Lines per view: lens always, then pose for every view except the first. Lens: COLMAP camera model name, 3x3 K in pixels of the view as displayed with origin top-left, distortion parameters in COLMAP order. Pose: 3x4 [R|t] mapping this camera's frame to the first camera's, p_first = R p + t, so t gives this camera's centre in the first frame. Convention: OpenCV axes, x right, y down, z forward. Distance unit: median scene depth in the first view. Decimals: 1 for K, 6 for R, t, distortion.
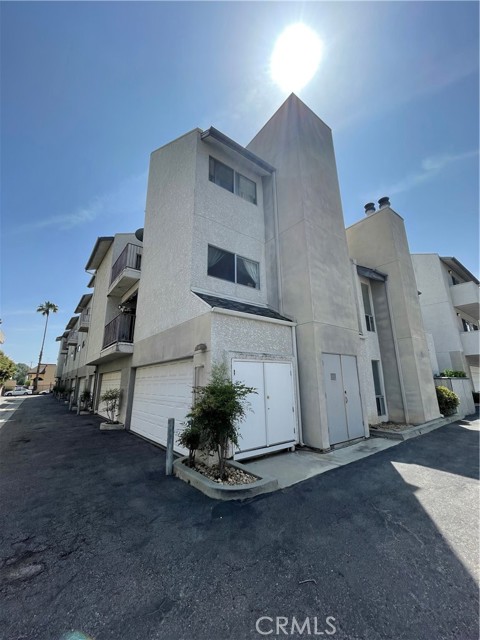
lens RADIAL K [[255.2, 0, 240.0], [0, 255.2, 320.0], [0, 0, 1]] dist [-0.012520, -0.000006]
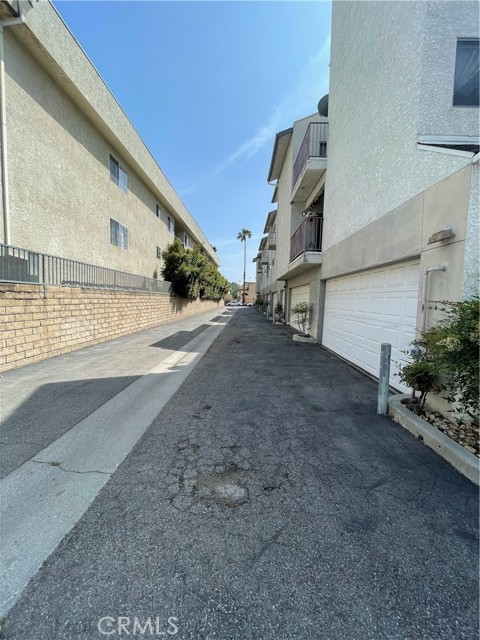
lens RADIAL K [[255.2, 0, 240.0], [0, 255.2, 320.0], [0, 0, 1]] dist [-0.012520, -0.000006]
pose [[0.776410, 0.080704, -0.625039, -0.081295], [0.121012, 0.954222, 0.273525, 0.045143], [0.618501, -0.288005, 0.731102, 0.138156]]
